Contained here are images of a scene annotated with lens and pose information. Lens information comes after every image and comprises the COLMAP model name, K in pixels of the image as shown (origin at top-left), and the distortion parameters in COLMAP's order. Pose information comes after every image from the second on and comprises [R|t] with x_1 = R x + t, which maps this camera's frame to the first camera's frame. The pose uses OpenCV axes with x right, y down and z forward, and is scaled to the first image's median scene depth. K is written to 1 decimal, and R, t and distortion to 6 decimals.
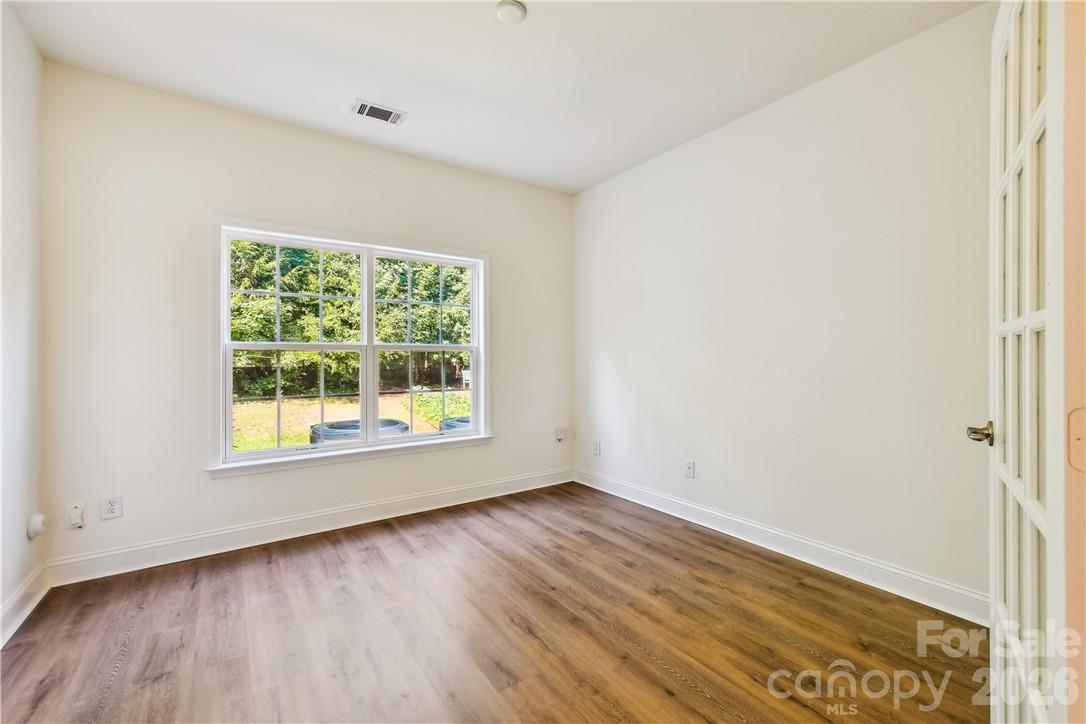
lens RADIAL K [[459.6, 0, 543.2], [0, 459.6, 357.0], [0, 0, 1]] dist [0.004152, 0.000284]
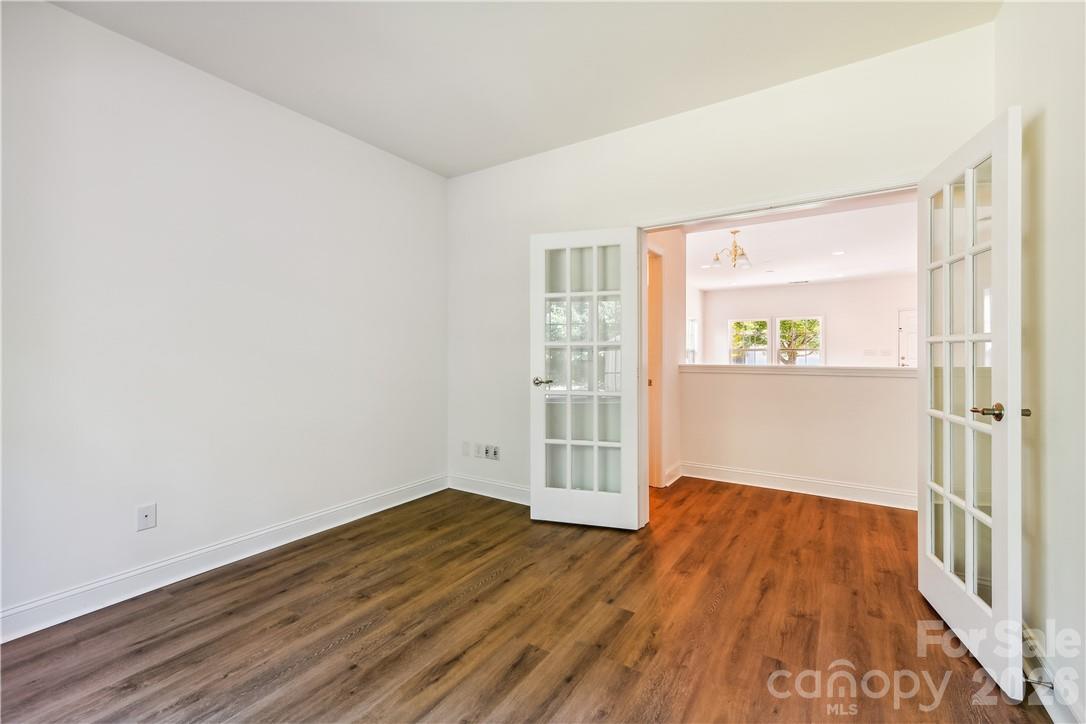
lens RADIAL K [[459.6, 0, 543.2], [0, 459.6, 355.6], [0, 0, 1]] dist [0.004152, 0.000284]
pose [[-0.372930, -0.006462, 0.927837, -0.767881], [0.006262, 0.999935, 0.009480, -0.009232], [-0.927839, 0.009345, -0.372865, 0.964209]]
